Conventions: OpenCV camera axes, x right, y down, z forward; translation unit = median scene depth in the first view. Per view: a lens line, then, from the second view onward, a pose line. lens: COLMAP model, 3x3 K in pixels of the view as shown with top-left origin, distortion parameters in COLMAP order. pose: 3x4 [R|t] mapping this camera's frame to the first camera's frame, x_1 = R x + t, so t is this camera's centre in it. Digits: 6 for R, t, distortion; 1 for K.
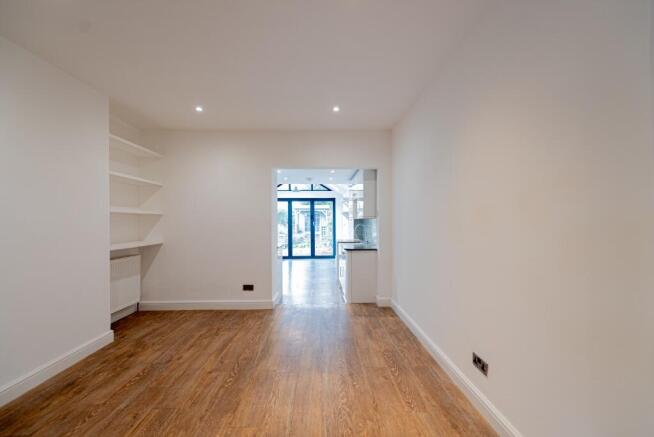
lens RADIAL K [[263.0, 0, 327.0], [0, 263.0, 218.5], [0, 0, 1]] dist [-0.000684, -0.000035]
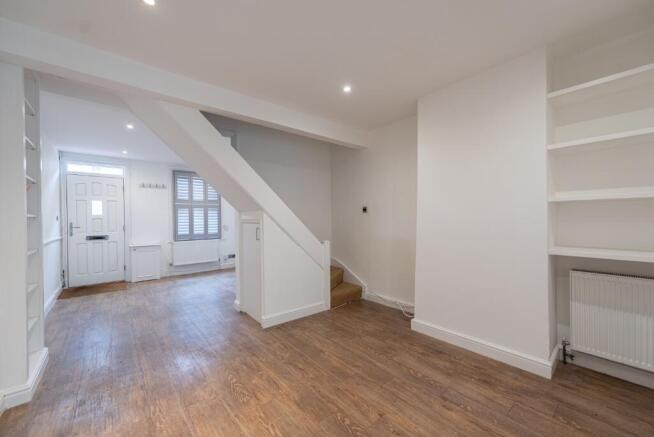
lens RADIAL K [[263.0, 0, 327.0], [0, 263.0, 218.5], [0, 0, 1]] dist [-0.000684, -0.000035]
pose [[-0.788622, 0.015254, -0.614689, 0.134071], [0.019698, 0.999806, -0.000460, 0.014689], [0.614563, -0.012471, -0.788769, 1.471568]]
